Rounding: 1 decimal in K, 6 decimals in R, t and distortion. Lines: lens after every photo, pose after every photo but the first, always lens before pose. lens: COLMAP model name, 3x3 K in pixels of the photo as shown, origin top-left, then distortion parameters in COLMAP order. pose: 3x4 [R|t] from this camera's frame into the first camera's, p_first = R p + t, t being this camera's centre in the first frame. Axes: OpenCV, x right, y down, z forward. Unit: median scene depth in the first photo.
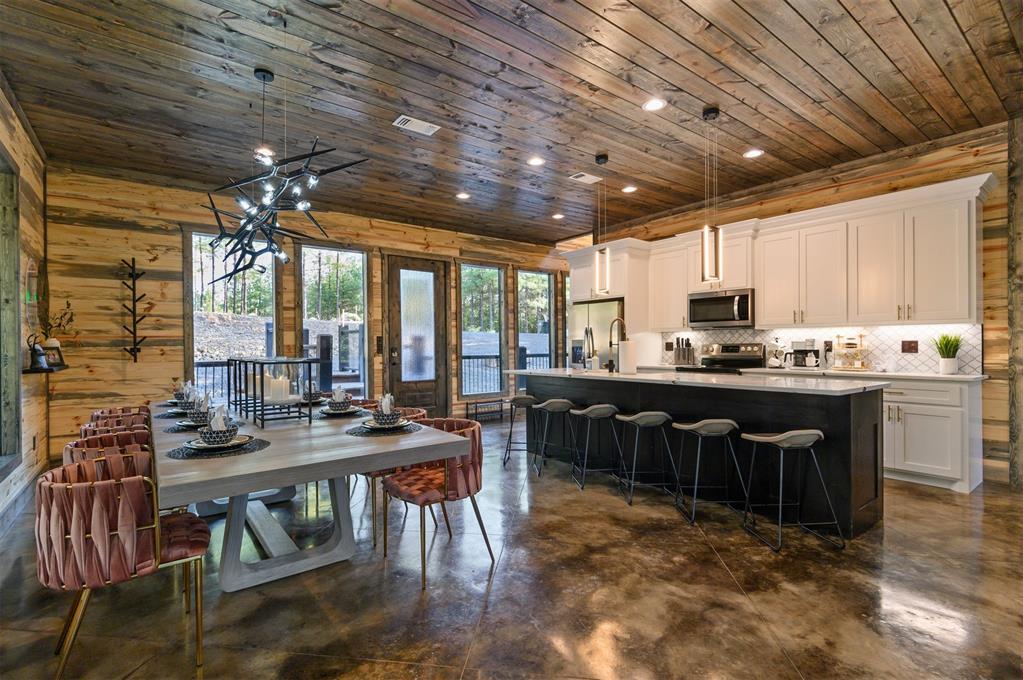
lens RADIAL K [[464.8, 0, 506.0], [0, 464.8, 344.3], [0, 0, 1]] dist [0.016280, -0.012545]
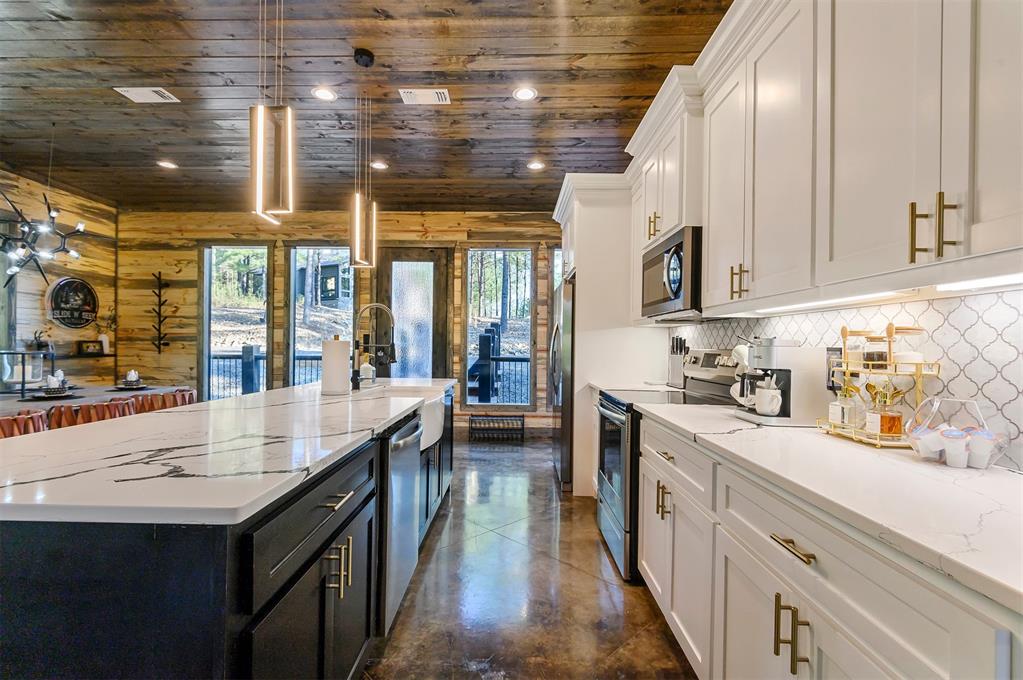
lens RADIAL K [[464.8, 0, 506.0], [0, 464.8, 344.3], [0, 0, 1]] dist [0.016280, -0.012545]
pose [[0.787022, 0.012235, -0.616804, 0.634085], [-0.015783, 0.999875, -0.000305, -0.001231], [0.616723, 0.009975, 0.787117, 0.505956]]
